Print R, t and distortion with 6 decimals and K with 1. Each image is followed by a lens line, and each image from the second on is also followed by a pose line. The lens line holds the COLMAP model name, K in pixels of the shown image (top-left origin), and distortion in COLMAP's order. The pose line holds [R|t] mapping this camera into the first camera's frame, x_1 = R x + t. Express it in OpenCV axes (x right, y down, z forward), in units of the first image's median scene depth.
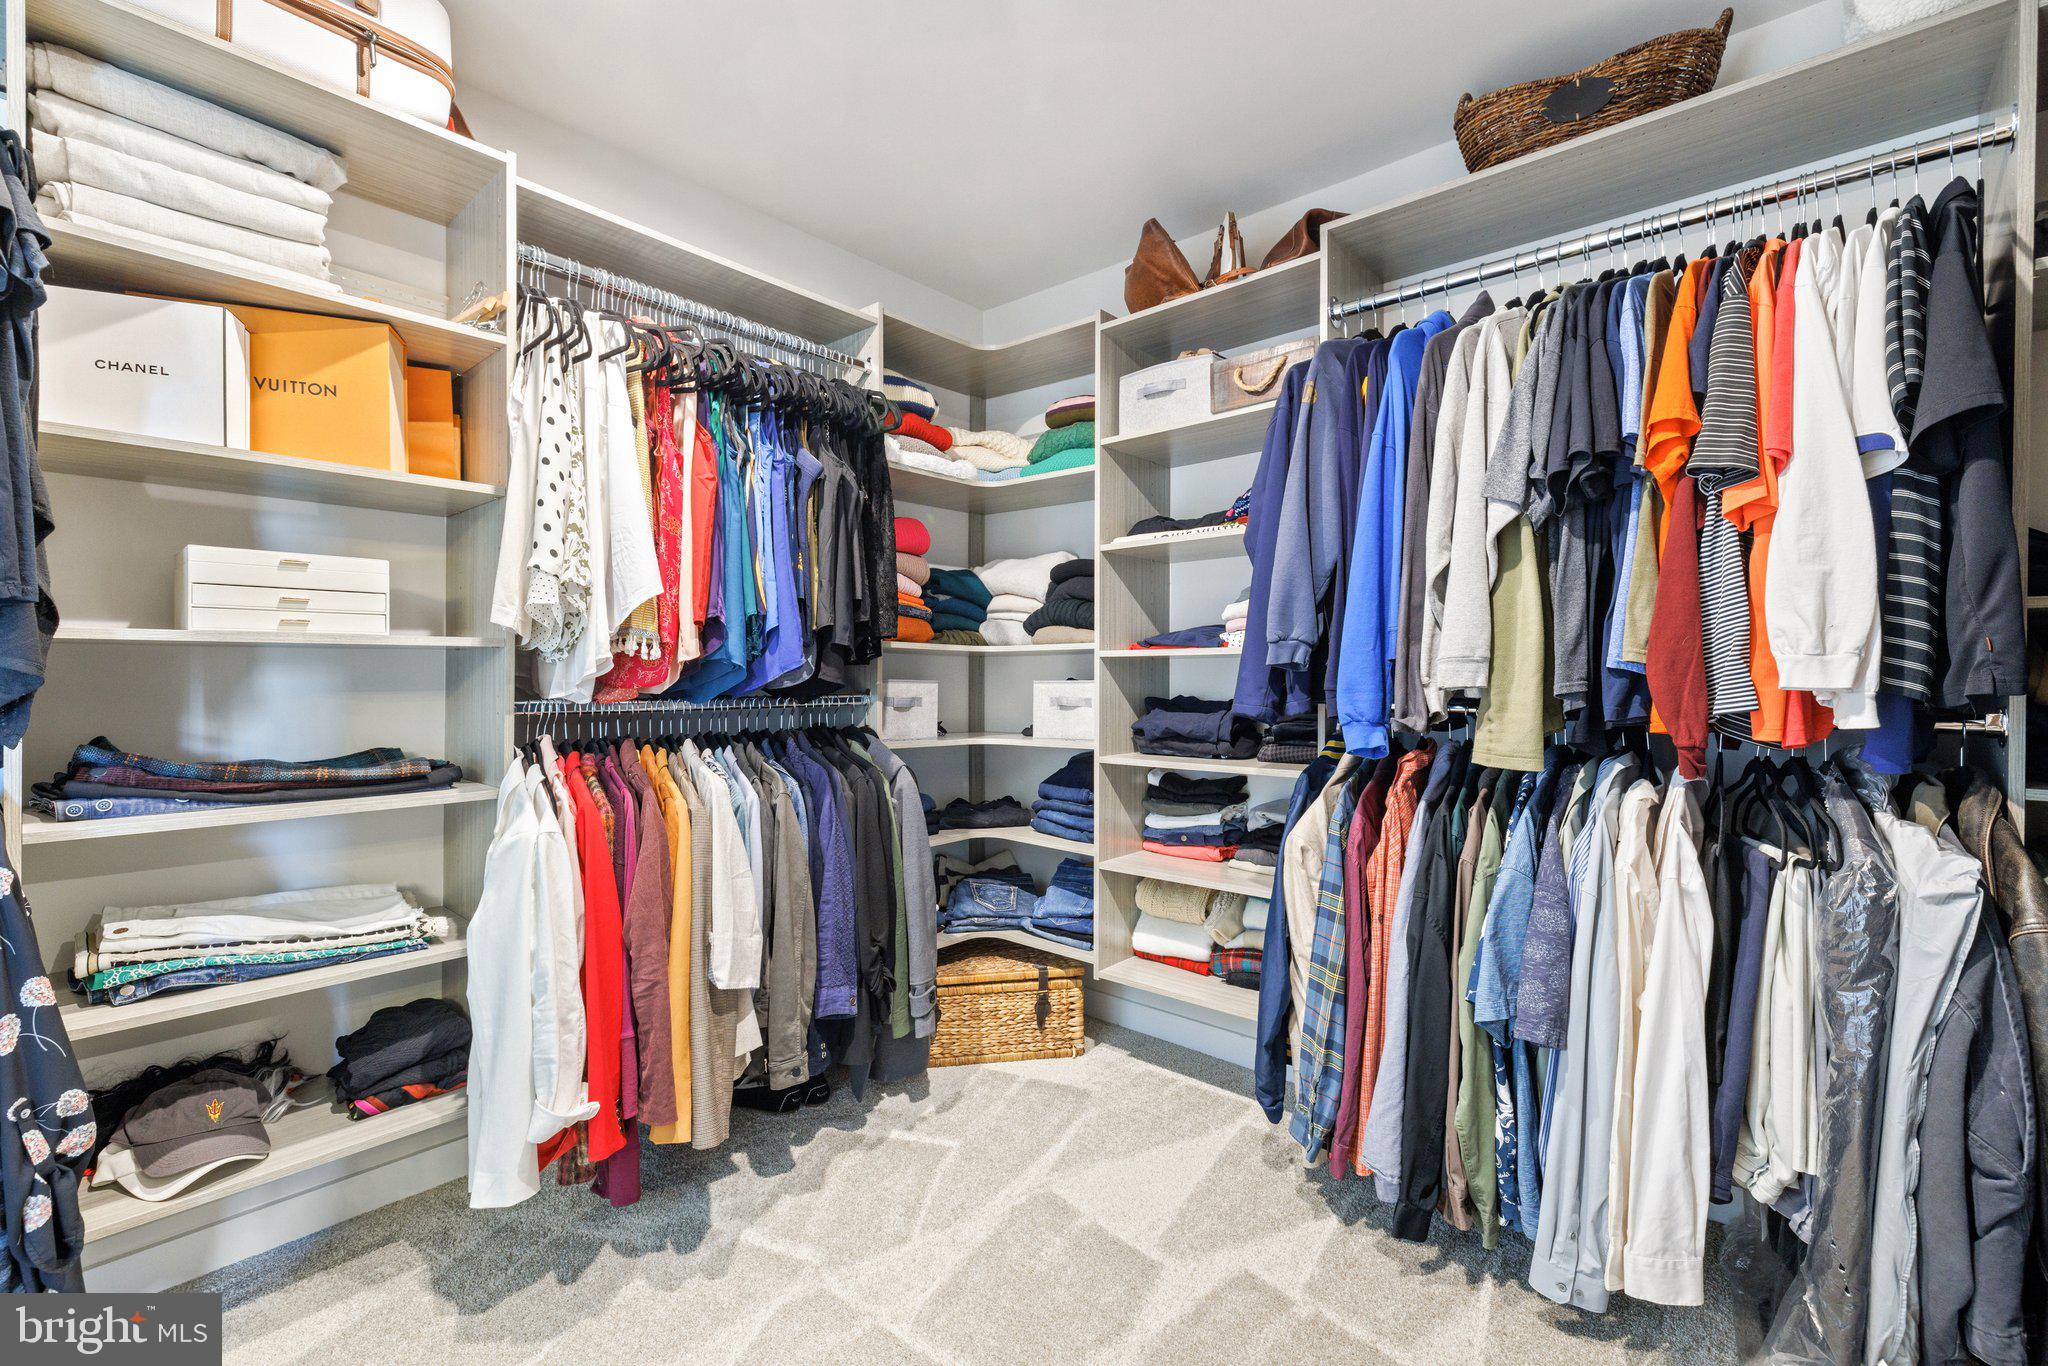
lens RADIAL K [[890.5, 0, 1020.7], [0, 890.5, 681.4], [0, 0, 1]] dist [0.001922, -0.000593]
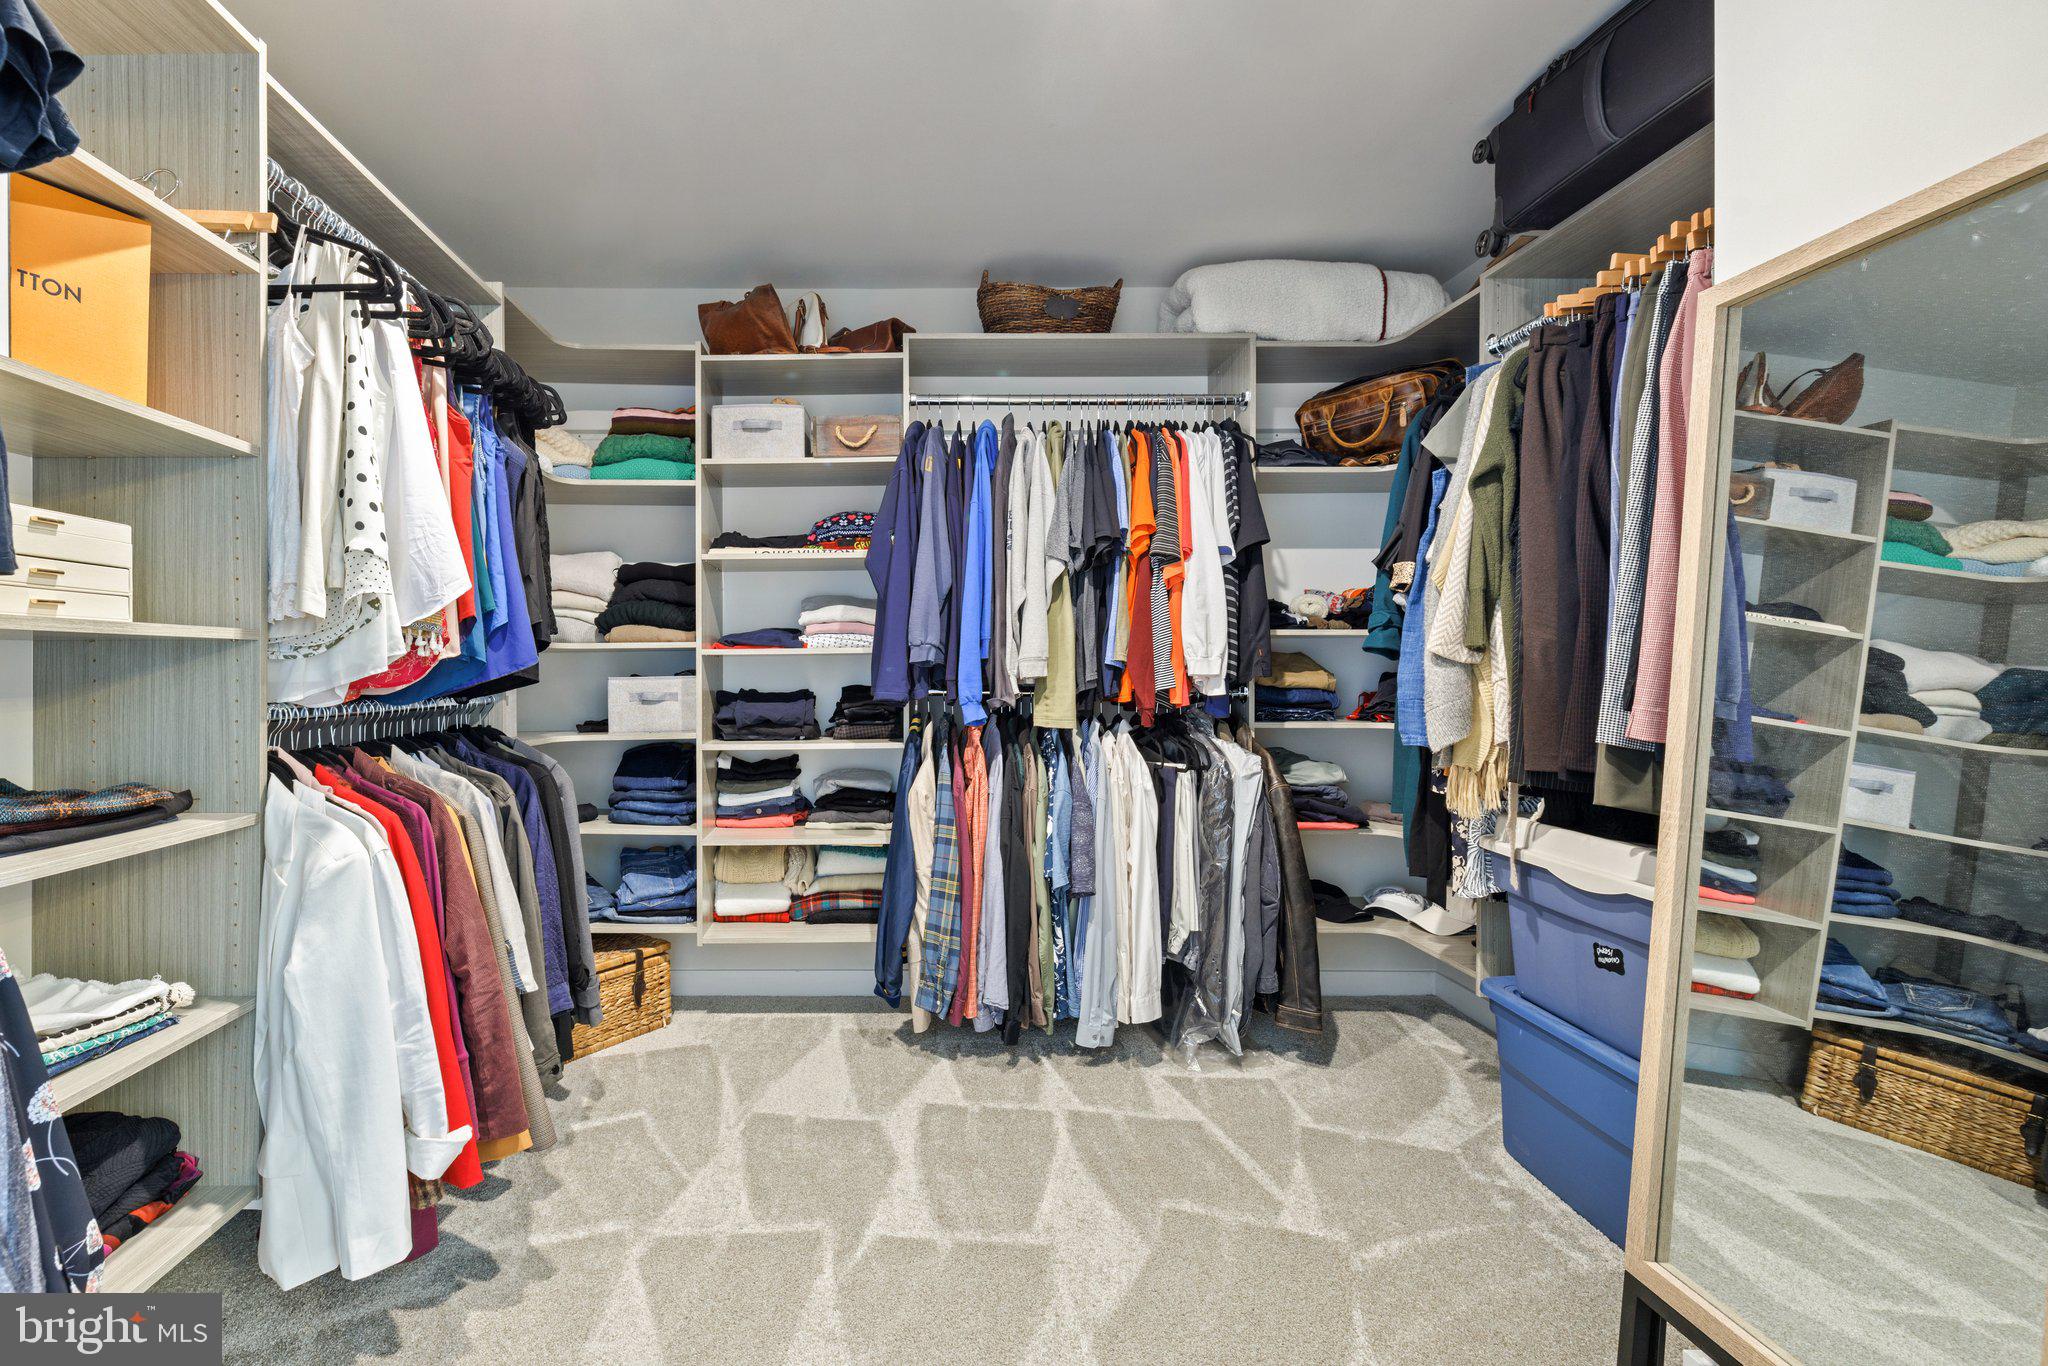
lens RADIAL K [[806.5, 0, 1022.6], [0, 806.5, 679.7], [0, 0, 1]] dist [-0.001384, -0.000212]
pose [[0.740989, -0.013564, 0.671380, -0.443820], [0.011239, 0.999906, 0.007797, 0.000130], [-0.671423, 0.001768, 0.741072, -0.020359]]
